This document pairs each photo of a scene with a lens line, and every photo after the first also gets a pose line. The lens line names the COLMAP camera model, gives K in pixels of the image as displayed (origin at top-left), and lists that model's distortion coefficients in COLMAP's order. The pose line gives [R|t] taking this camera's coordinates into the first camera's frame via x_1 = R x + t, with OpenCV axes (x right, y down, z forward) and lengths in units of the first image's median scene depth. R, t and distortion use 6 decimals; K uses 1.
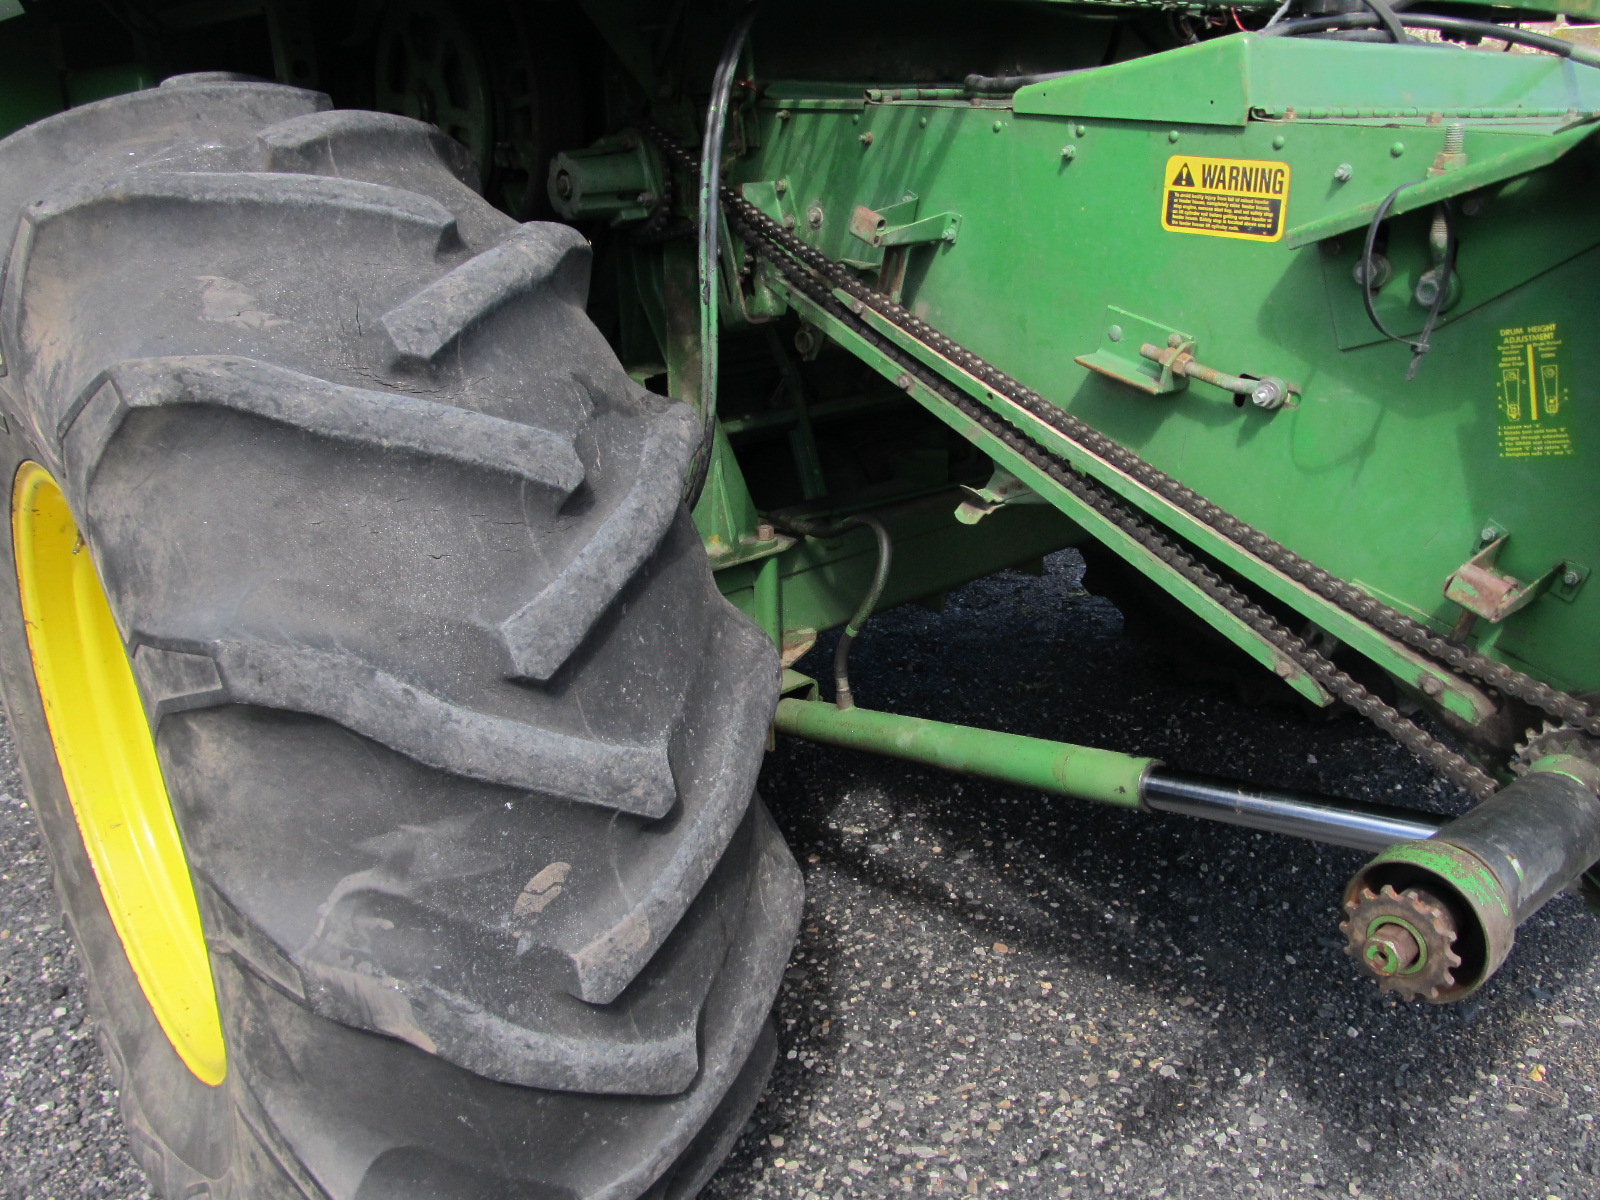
lens RADIAL K [[1312.2, 0, 800.0], [0, 1312.2, 600.0], [0, 0, 1]] dist [-0.056027, 0.013588]
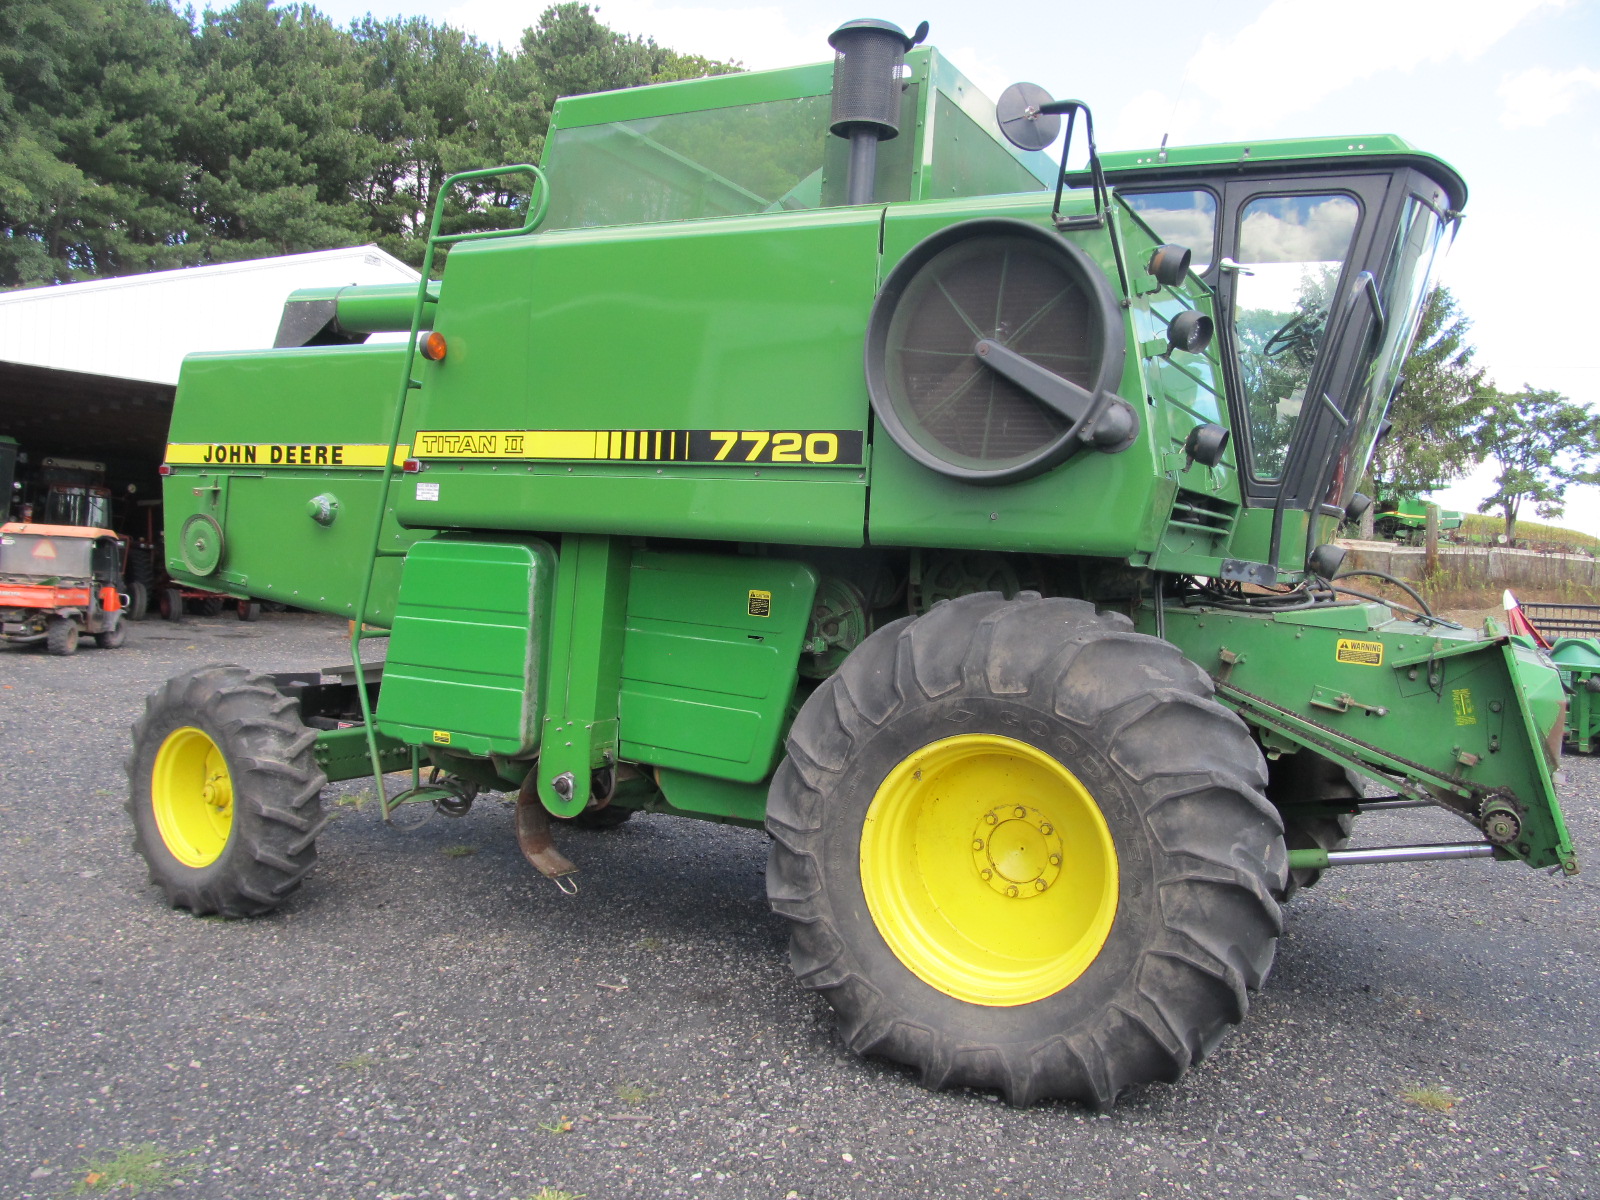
lens RADIAL K [[1312.2, 0, 800.0], [0, 1312.2, 600.0], [0, 0, 1]] dist [-0.056027, 0.013588]
pose [[0.926867, 0.052868, 0.371648, -2.362723], [0.062450, 0.954521, -0.291530, 0.463479], [-0.370158, 0.293419, 0.881413, -1.511065]]
